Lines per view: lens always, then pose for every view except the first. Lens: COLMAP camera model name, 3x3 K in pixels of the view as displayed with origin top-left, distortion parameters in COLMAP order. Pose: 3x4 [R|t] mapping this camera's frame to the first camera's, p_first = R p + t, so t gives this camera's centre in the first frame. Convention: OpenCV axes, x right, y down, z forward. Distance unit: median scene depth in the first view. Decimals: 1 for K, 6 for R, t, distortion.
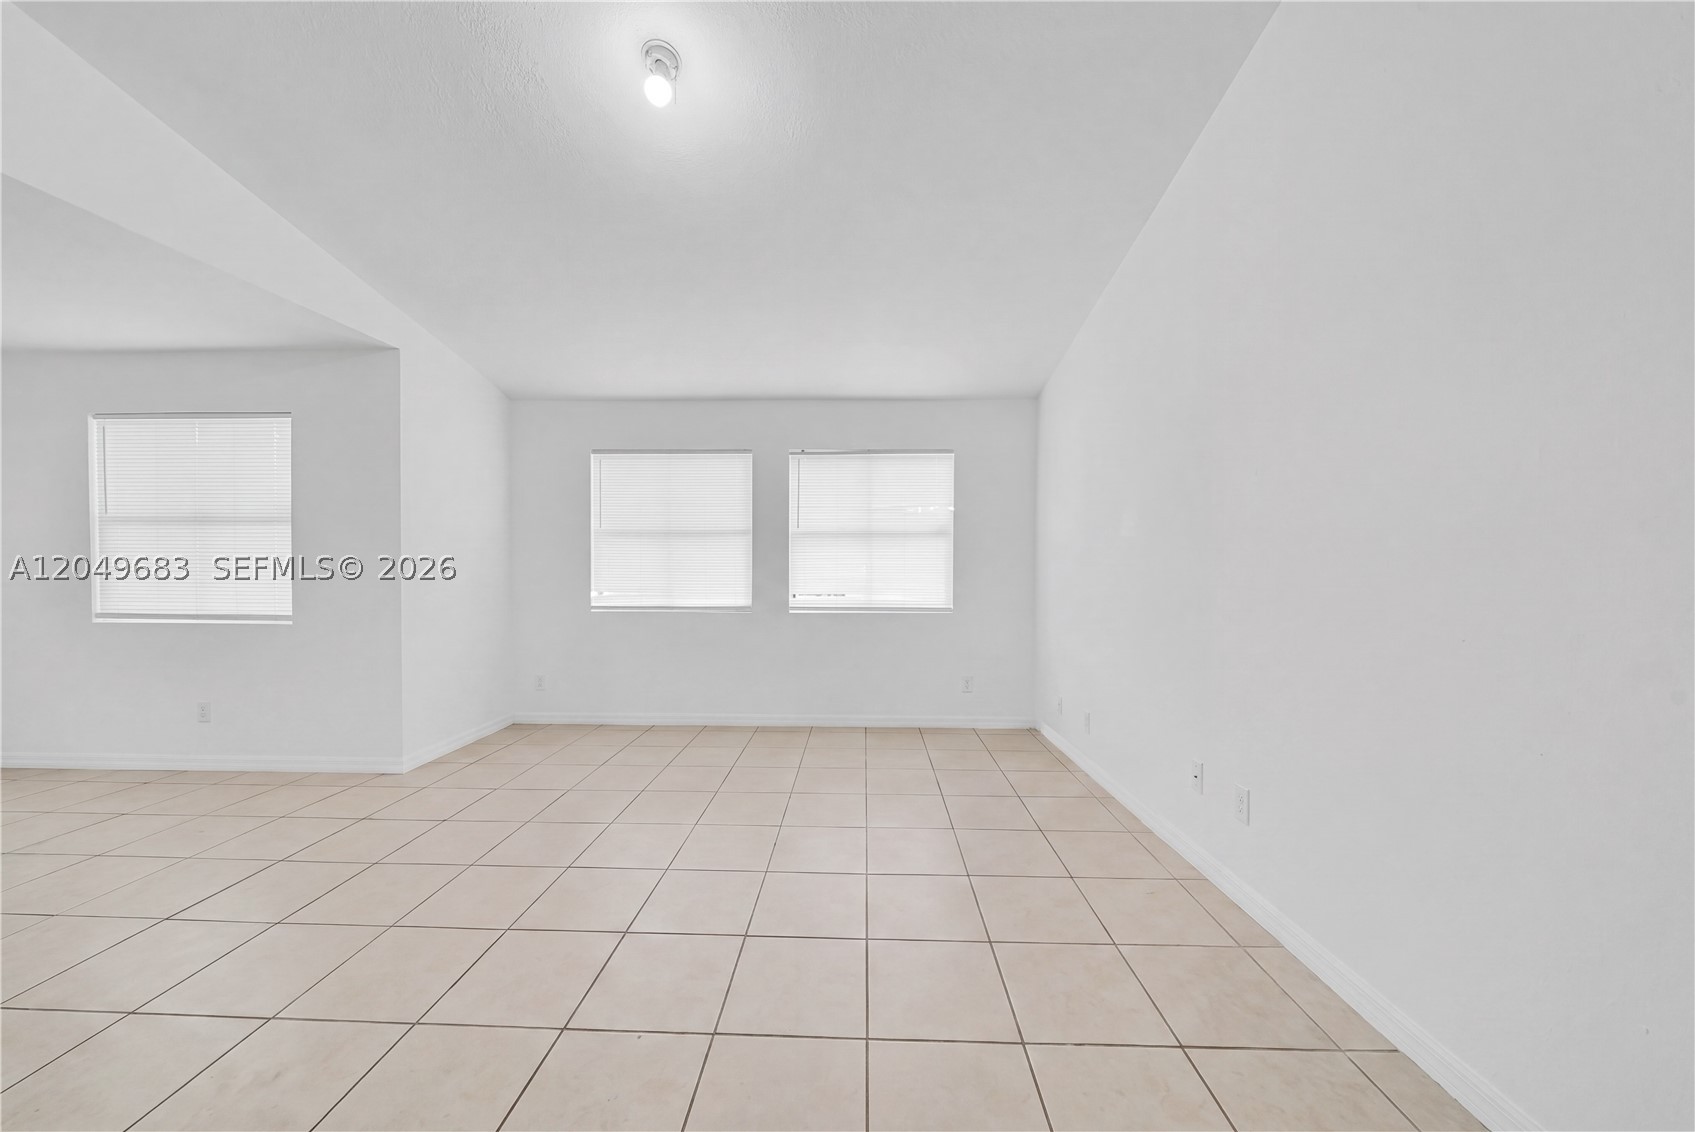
lens RADIAL K [[611.5, 0, 840.4], [0, 611.5, 573.3], [0, 0, 1]] dist [-0.000466, 0.000043]
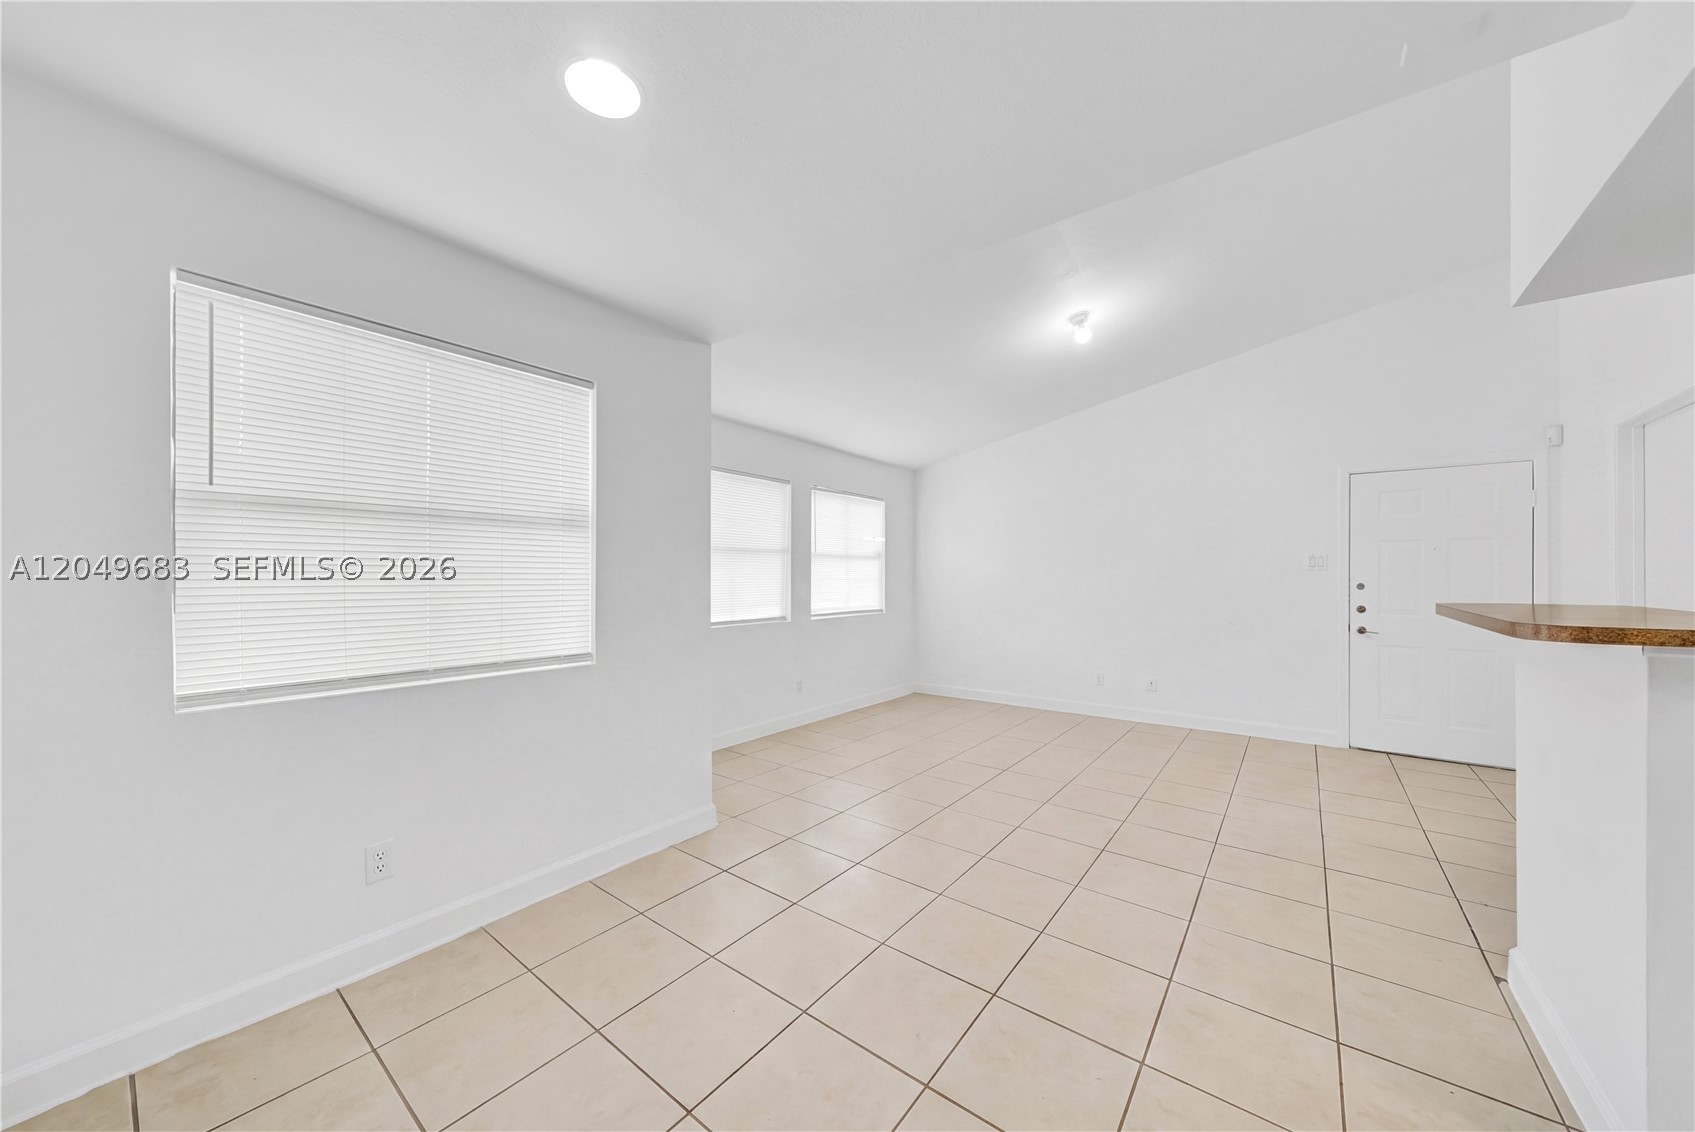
lens RADIAL K [[611.5, 0, 840.4], [0, 611.5, 573.3], [0, 0, 1]] dist [-0.000466, 0.000043]
pose [[0.580837, 0.000340, 0.814020, -1.043550], [0.016406, 0.999792, -0.012124, -0.011652], [-0.813855, 0.020397, 0.580710, 0.255172]]
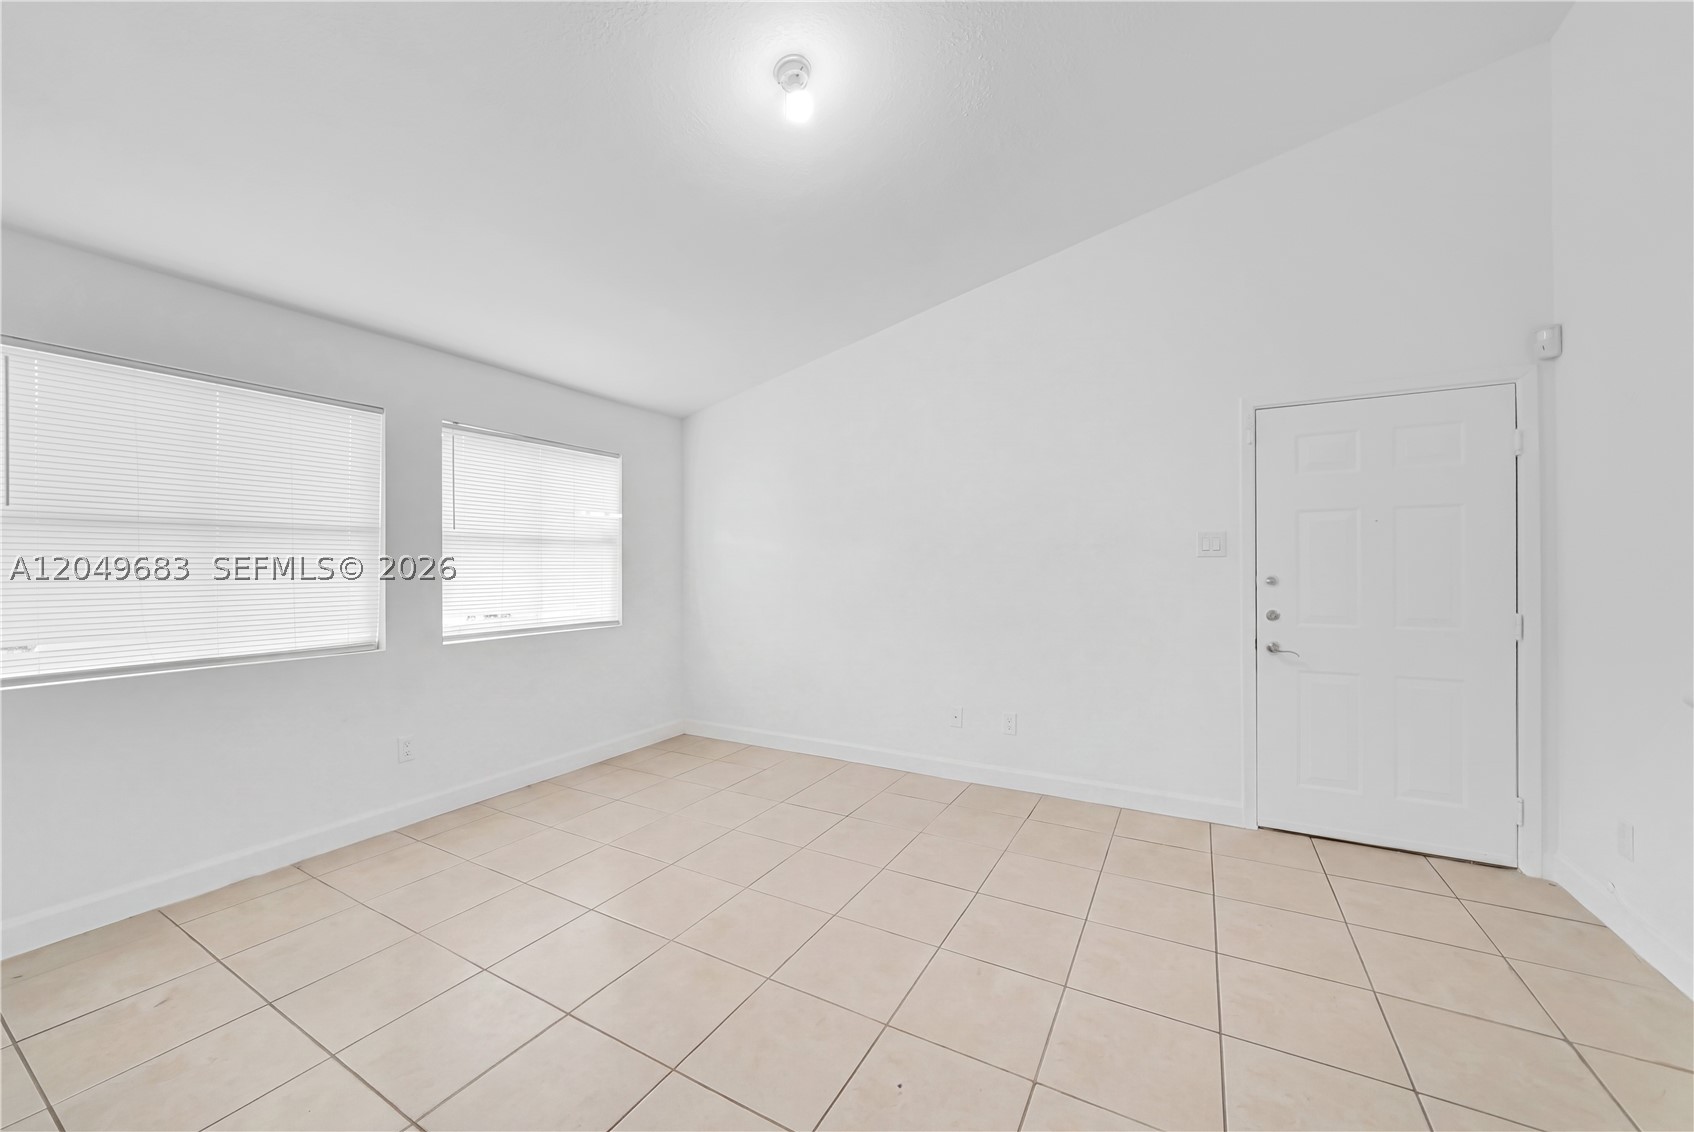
lens RADIAL K [[622.2, 0, 842.3], [0, 622.2, 569.4], [0, 0, 1]] dist [-0.015086, -0.000108]
pose [[0.464706, -0.009014, 0.885419, -0.518307], [0.025031, 0.999682, -0.002960, -0.010481], [-0.885111, 0.023539, 0.464784, 0.242440]]
